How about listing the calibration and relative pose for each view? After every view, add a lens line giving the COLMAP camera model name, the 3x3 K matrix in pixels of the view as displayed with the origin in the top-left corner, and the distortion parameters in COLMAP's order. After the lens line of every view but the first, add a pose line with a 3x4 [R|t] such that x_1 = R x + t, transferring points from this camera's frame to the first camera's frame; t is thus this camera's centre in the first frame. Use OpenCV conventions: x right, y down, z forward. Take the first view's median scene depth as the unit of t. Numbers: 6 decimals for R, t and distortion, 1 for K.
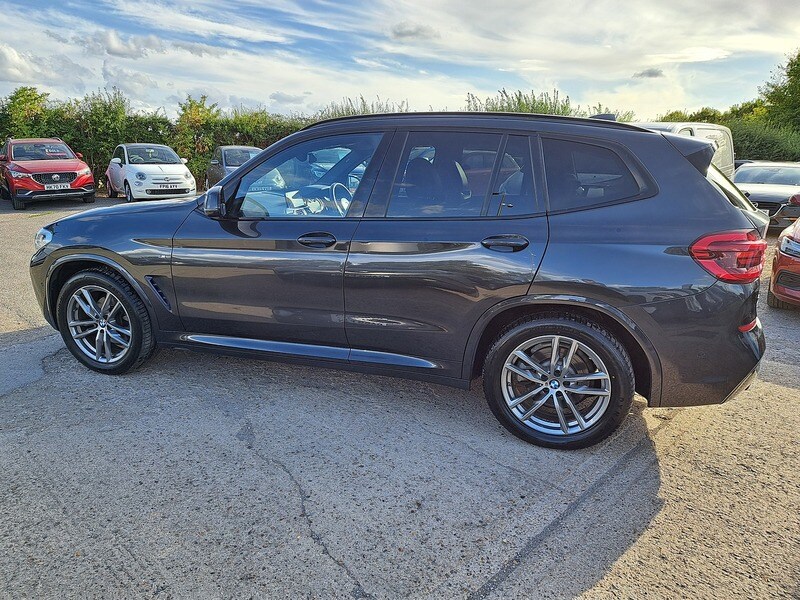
lens RADIAL K [[549.6, 0, 400.0], [0, 549.6, 300.0], [0, 0, 1]] dist [0.050885, -0.044558]
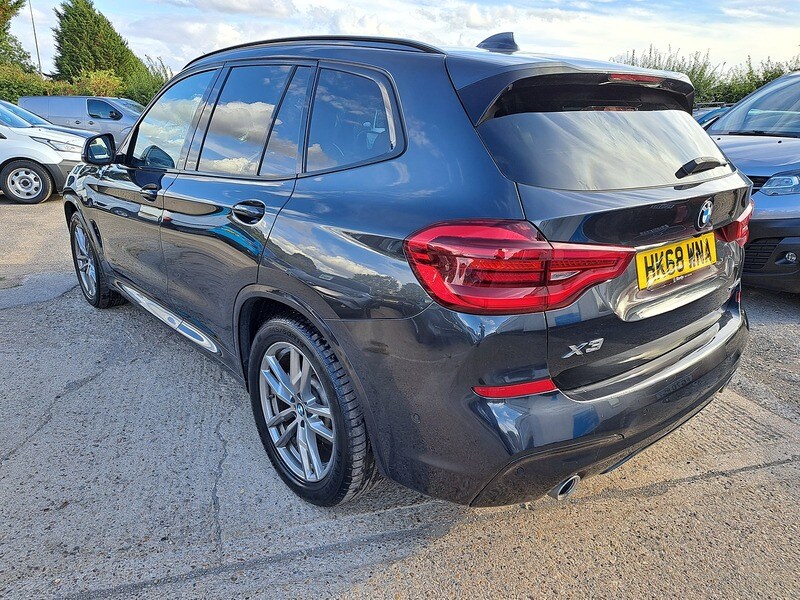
lens RADIAL K [[556.4, 0, 395.8], [0, 556.4, 303.0], [0, 0, 1]] dist [0.049788, -0.046526]
pose [[0.872272, 0.156683, -0.463241, 0.701481], [-0.131310, 0.987537, 0.086764, -0.068017], [0.471062, -0.014854, 0.881975, 0.400178]]
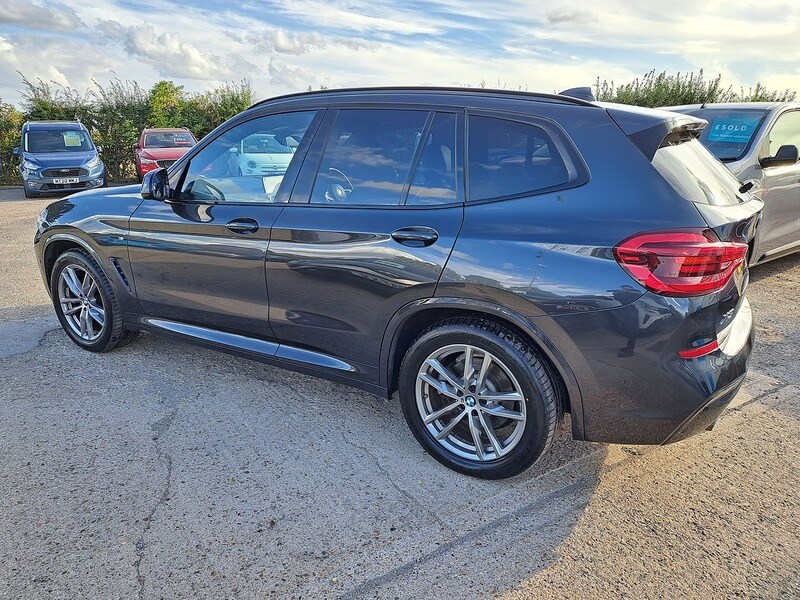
lens RADIAL K [[555.7, 0, 414.3], [0, 555.7, 295.3], [0, 0, 1]] dist [0.053282, -0.049739]
pose [[0.979609, 0.053055, -0.193784, 0.348169], [-0.051591, 0.998589, 0.012595, -0.018914], [0.194179, -0.002341, 0.980963, 0.128373]]
